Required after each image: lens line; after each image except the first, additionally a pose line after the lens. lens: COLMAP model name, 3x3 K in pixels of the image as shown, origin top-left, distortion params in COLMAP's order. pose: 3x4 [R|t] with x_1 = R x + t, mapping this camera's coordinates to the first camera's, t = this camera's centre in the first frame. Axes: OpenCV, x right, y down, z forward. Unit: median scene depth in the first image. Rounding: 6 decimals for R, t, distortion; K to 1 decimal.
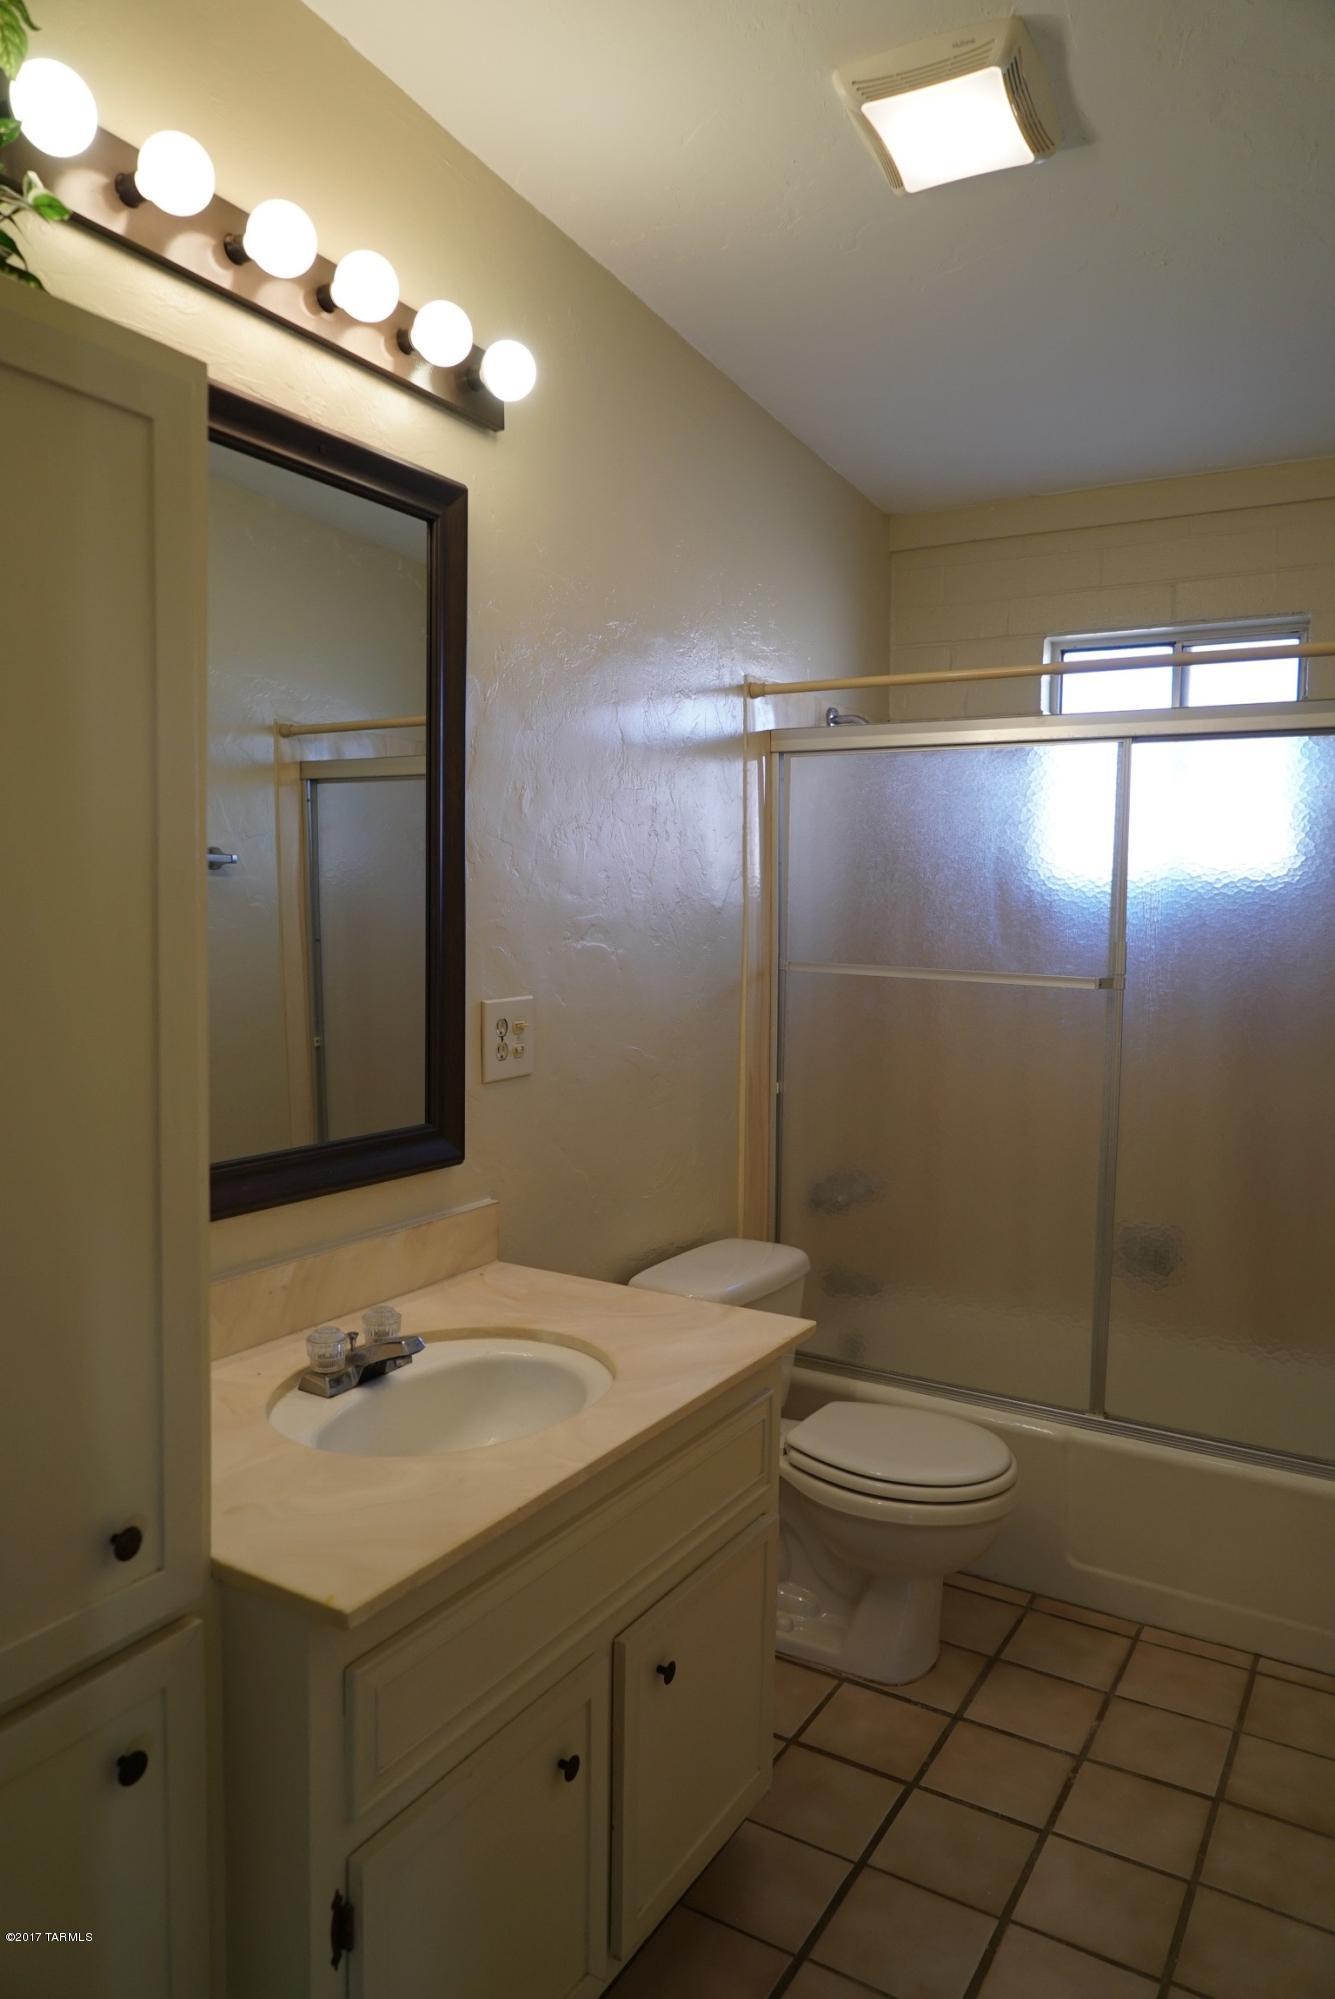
lens RADIAL K [[1333.7, 0, 663.0], [0, 1333.7, 995.8], [0, 0, 1]] dist [-0.036855, 0.028036]
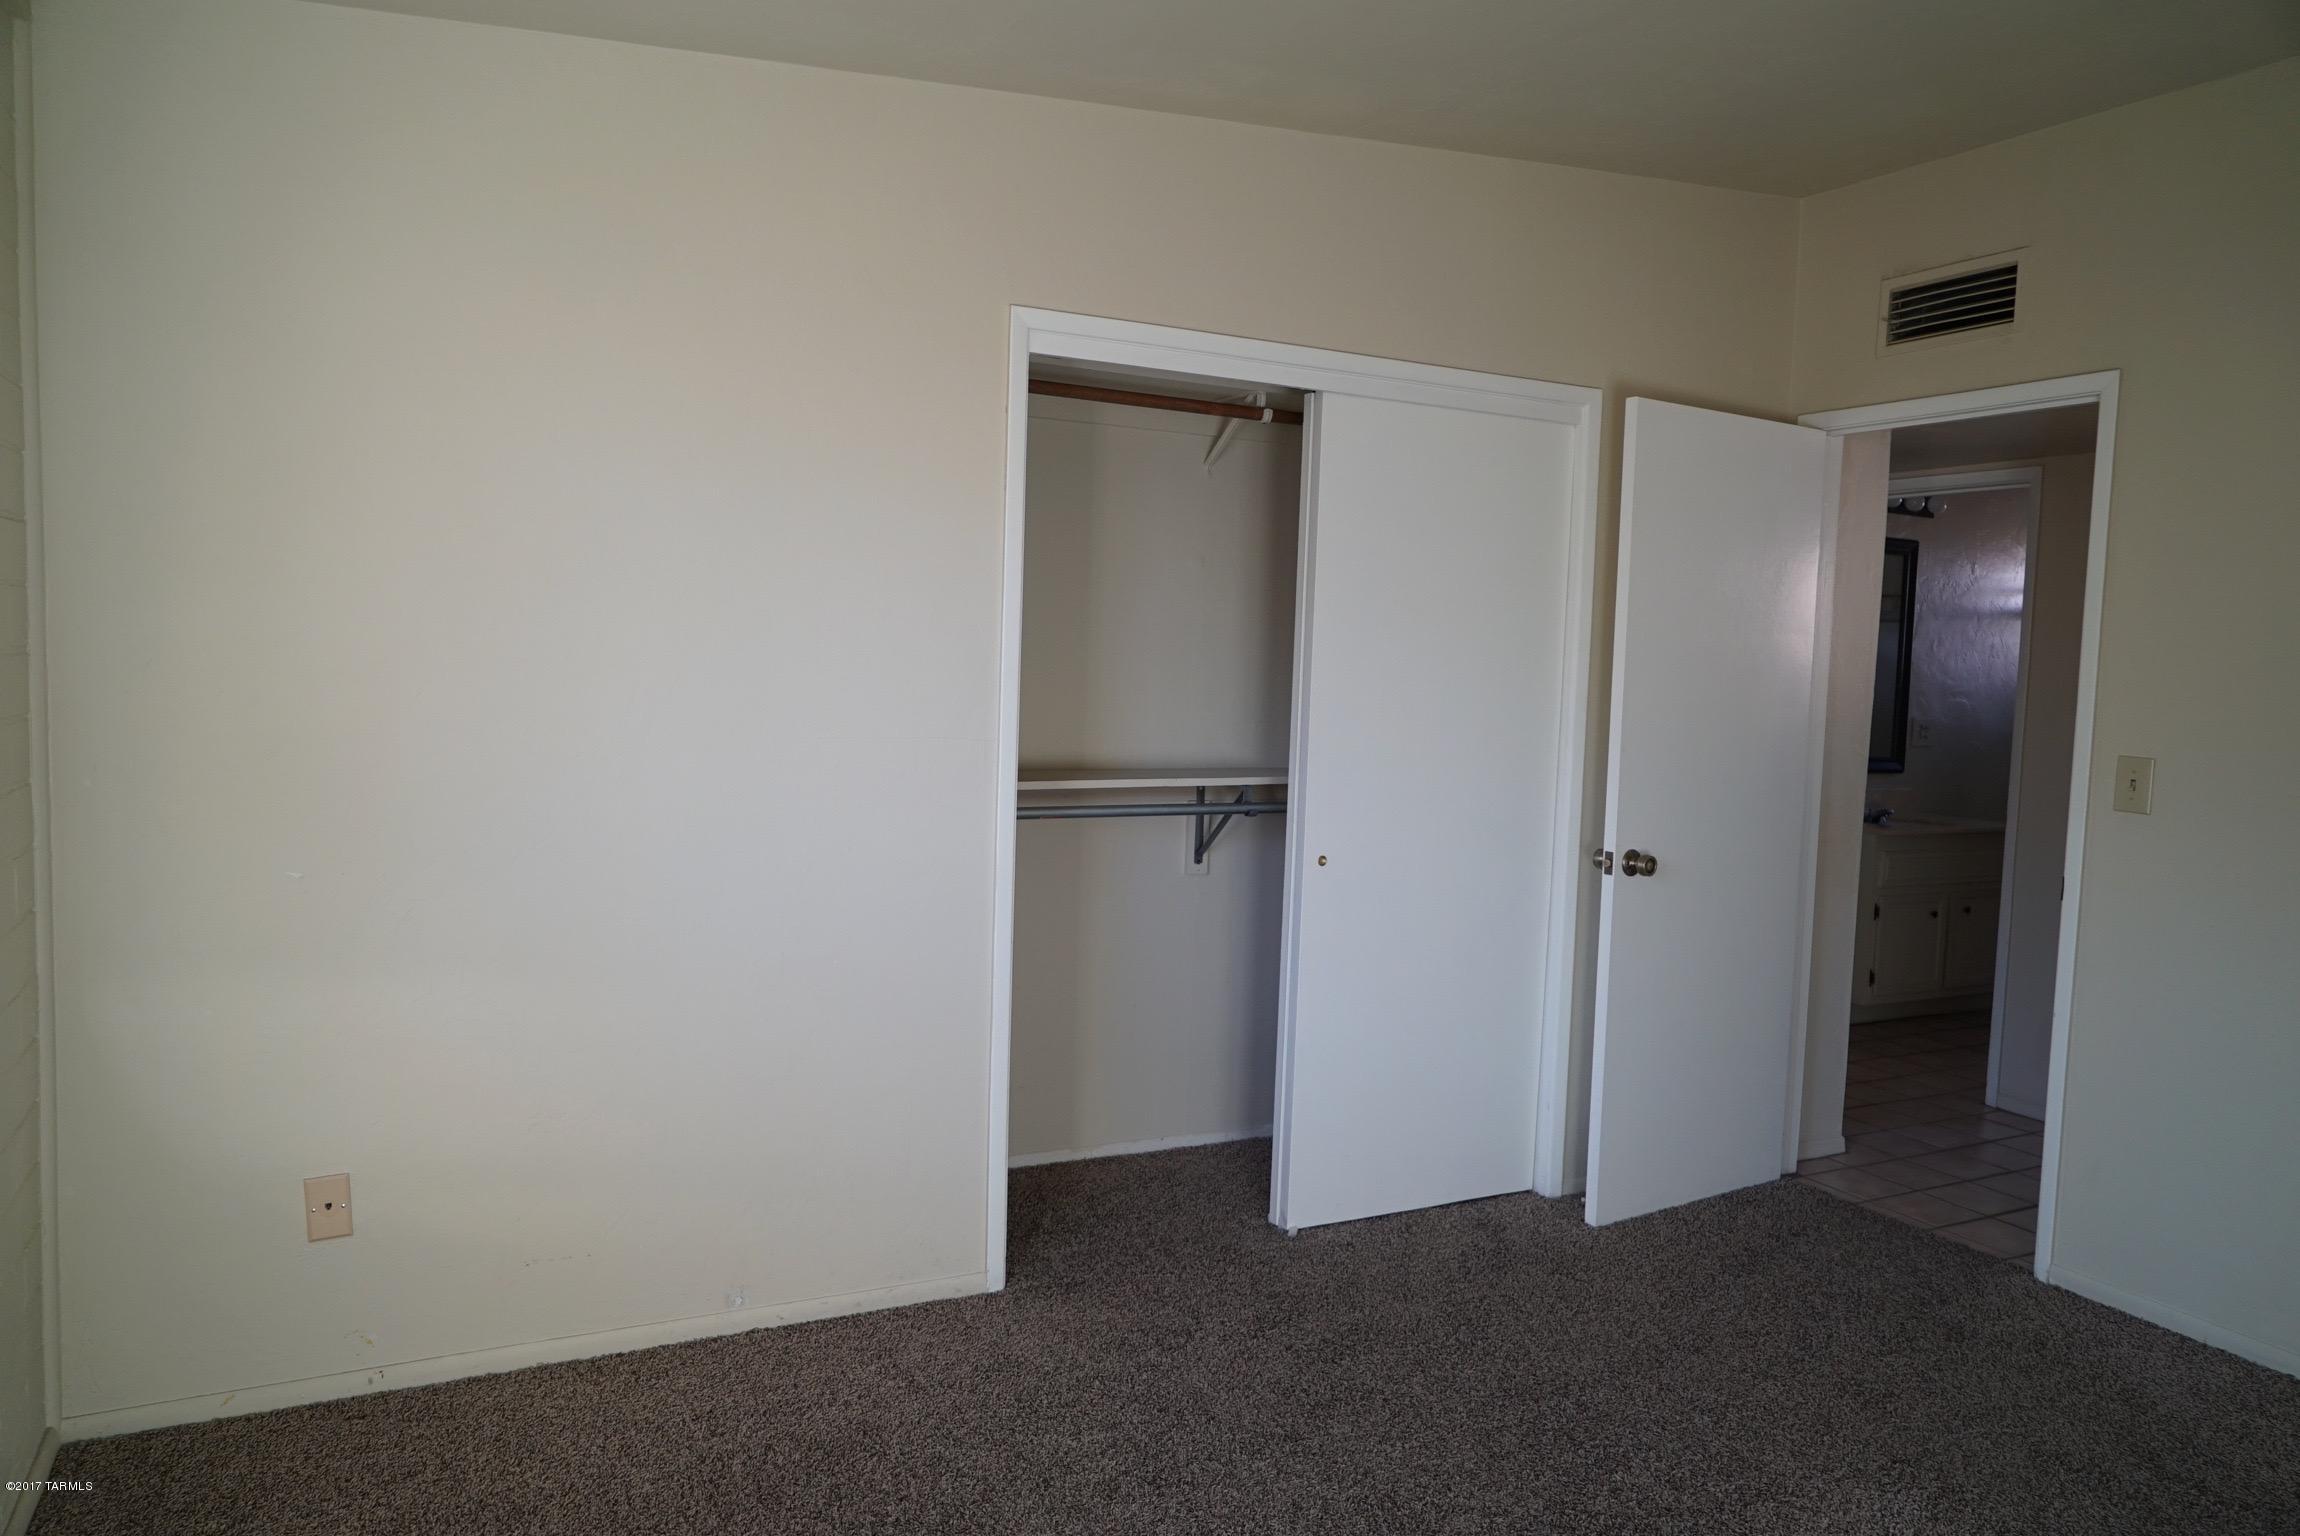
lens RADIAL K [[1534.5, 0, 1137.1], [0, 1534.5, 759.1], [0, 0, 1]] dist [-0.036855, 0.028036]
pose [[0.852807, 0.063636, -0.518335, 0.118947], [-0.063224, 0.997828, 0.018482, 0.116072], [0.518385, 0.017010, 0.854978, -2.238898]]
